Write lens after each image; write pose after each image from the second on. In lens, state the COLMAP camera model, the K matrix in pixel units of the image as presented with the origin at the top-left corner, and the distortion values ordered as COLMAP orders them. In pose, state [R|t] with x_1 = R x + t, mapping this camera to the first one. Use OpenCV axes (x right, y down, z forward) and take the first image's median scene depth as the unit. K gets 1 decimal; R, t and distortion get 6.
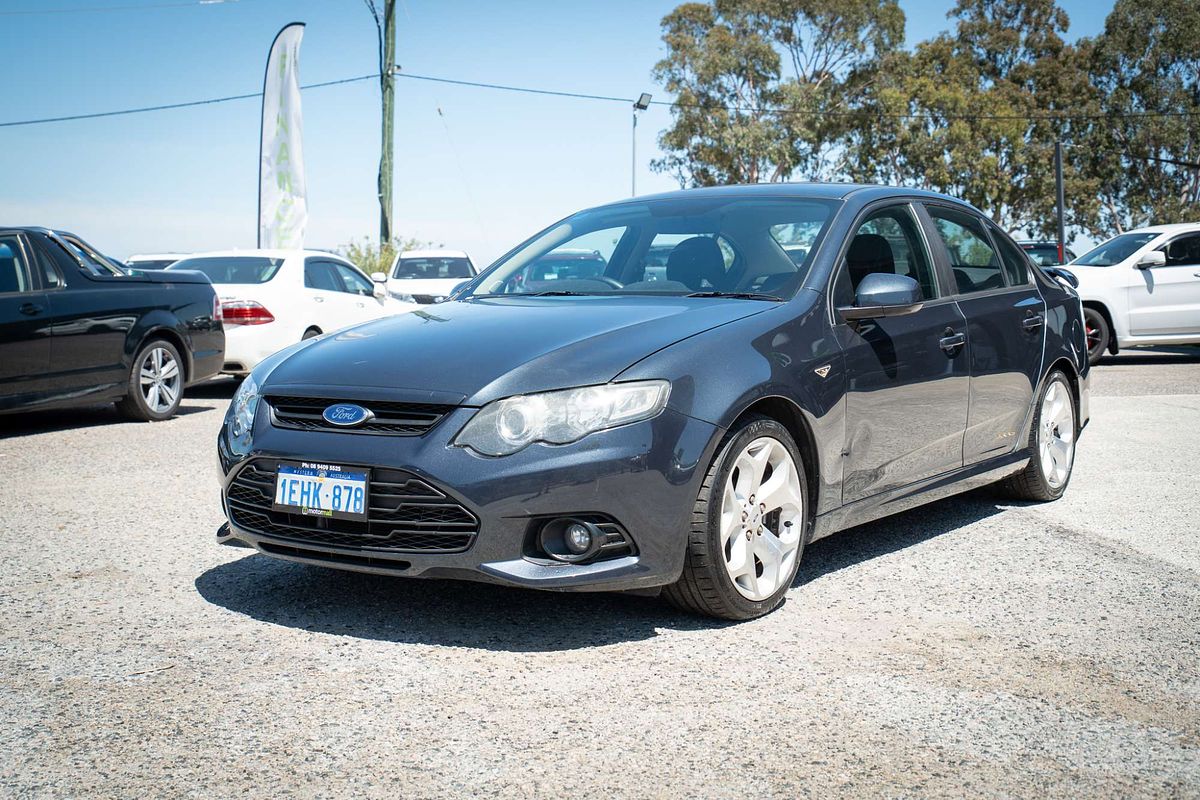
lens RADIAL K [[1443.4, 0, 600.0], [0, 1443.4, 400.0], [0, 0, 1]] dist [-0.008412, -0.004838]
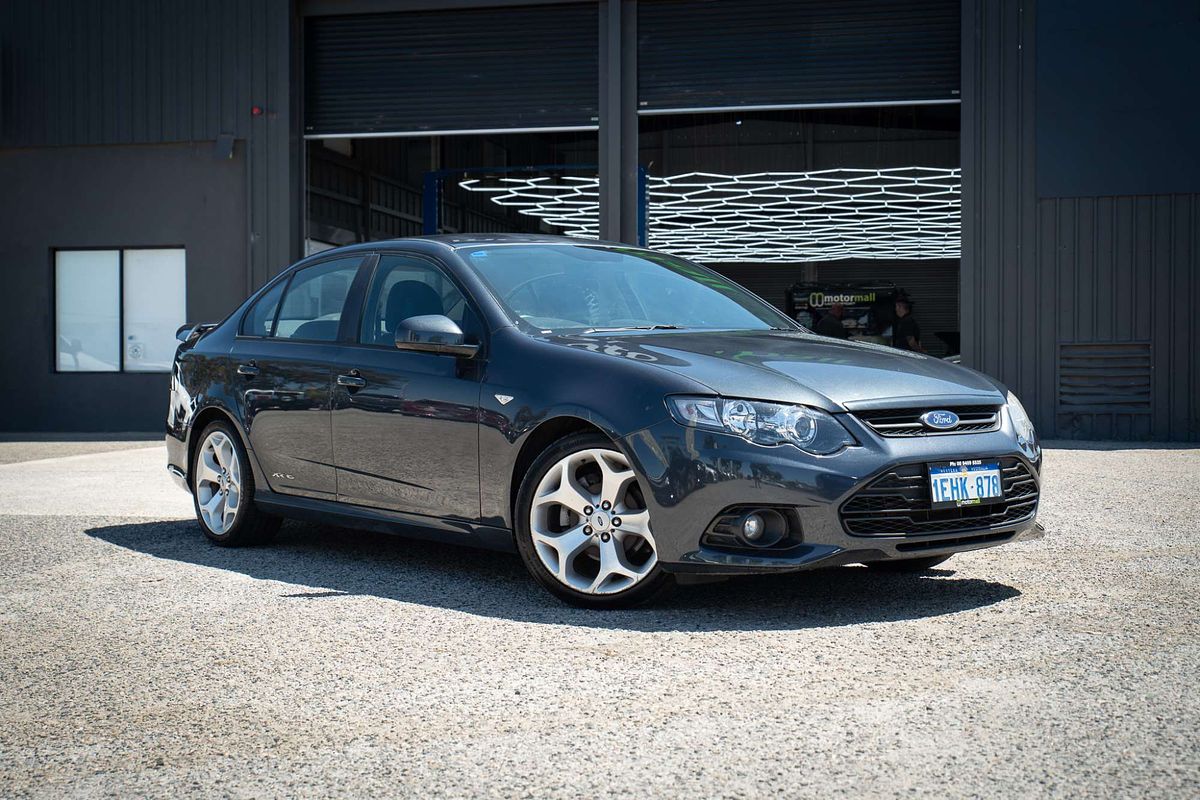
lens RADIAL K [[1610.5, 0, 600.0], [0, 1610.5, 400.0], [0, 0, 1]] dist [-0.004057, 0.267120]
pose [[0.308127, -0.018834, 0.951159, -1.478617], [0.082645, 0.996554, -0.007040, -0.019116], [-0.947749, 0.080778, 0.308622, 0.850298]]
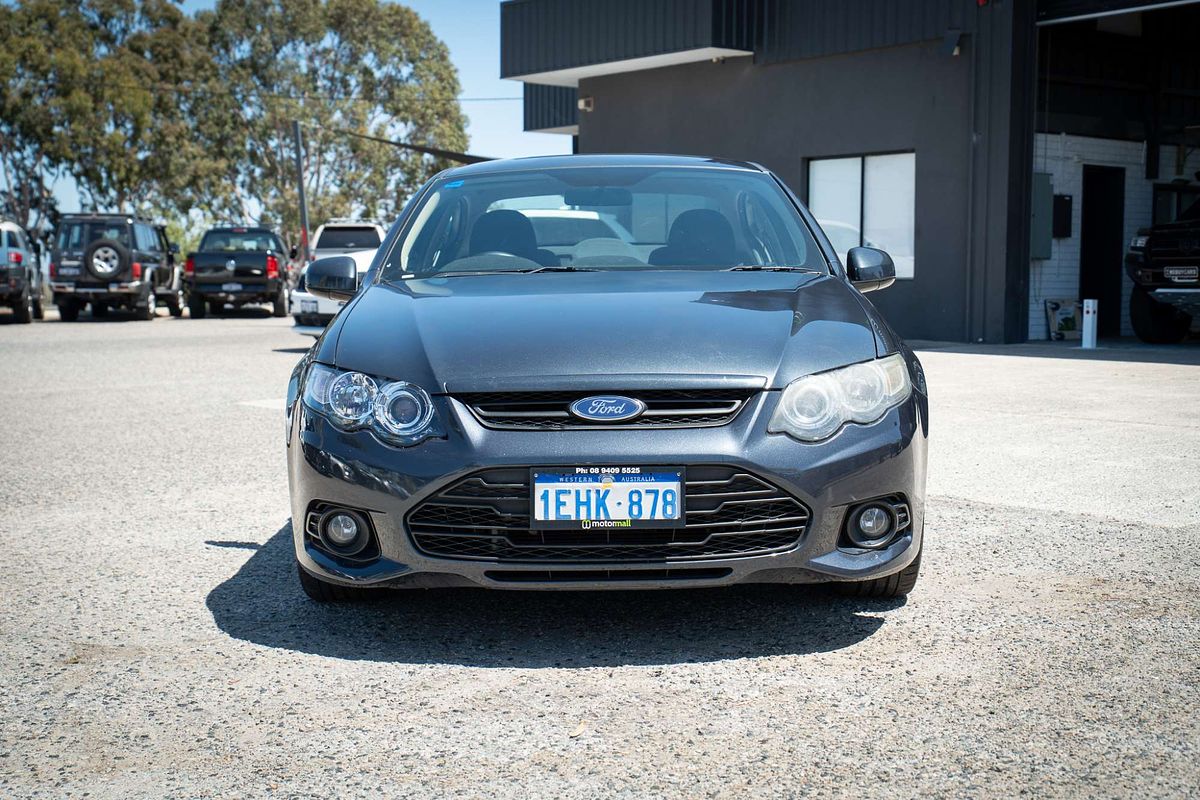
lens RADIAL K [[1556.1, 0, 570.0], [0, 1556.1, 403.6], [0, 0, 1]] dist [-0.006199, 0.356341]
pose [[0.829801, -0.054140, 0.555427, -0.698127], [0.052090, 0.998452, 0.019502, -0.011567], [-0.555623, 0.012750, 0.831337, 0.244409]]
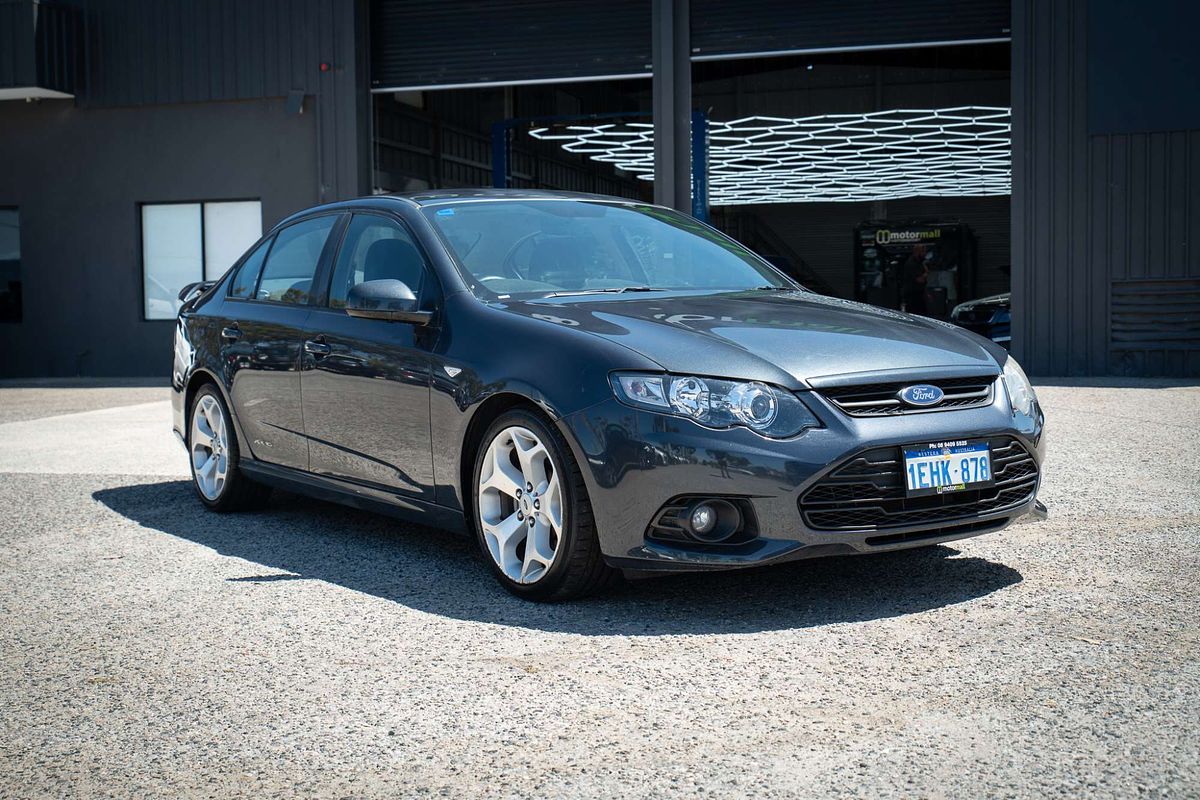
lens RADIAL K [[1487.4, 0, 588.6], [0, 1487.4, 388.9], [0, 0, 1]] dist [-0.006142, 0.172440]
pose [[0.374346, -0.059100, 0.925404, -1.238363], [0.093300, 0.995303, 0.025822, -0.043573], [-0.922583, 0.076674, 0.378102, 0.808953]]
